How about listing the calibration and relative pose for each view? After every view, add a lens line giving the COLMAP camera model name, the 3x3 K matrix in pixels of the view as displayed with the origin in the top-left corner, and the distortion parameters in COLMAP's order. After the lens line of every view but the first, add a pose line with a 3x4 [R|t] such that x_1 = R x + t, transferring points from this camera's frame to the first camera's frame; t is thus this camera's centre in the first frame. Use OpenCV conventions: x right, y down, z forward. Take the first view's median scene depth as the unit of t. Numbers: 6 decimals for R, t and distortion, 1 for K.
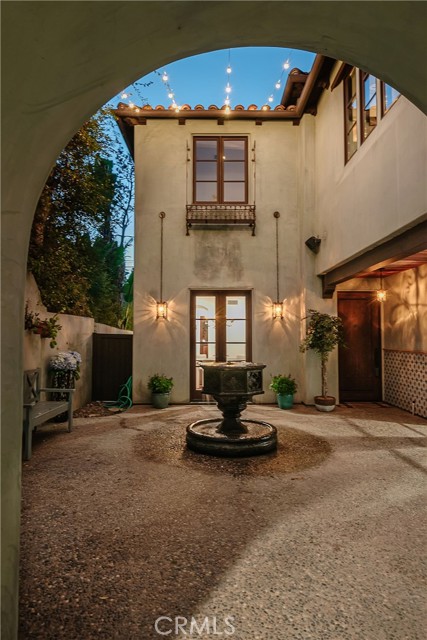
lens RADIAL K [[401.1, 0, 210.3], [0, 401.1, 321.0], [0, 0, 1]] dist [-0.010962, 0.000371]
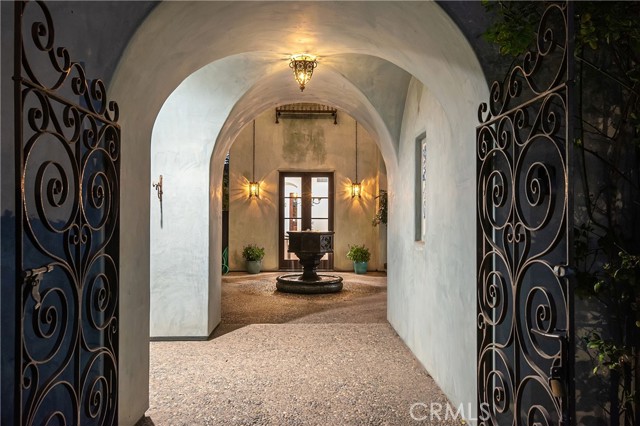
lens RADIAL K [[526.1, 0, 325.1], [0, 526.1, 210.7], [0, 0, 1]] dist [0.018258, 0.000589]
pose [[0.999216, 0.003931, 0.039391, 0.021095], [-0.004791, 0.999751, 0.021777, 0.000286], [-0.039296, -0.021949, 0.998987, -0.495772]]
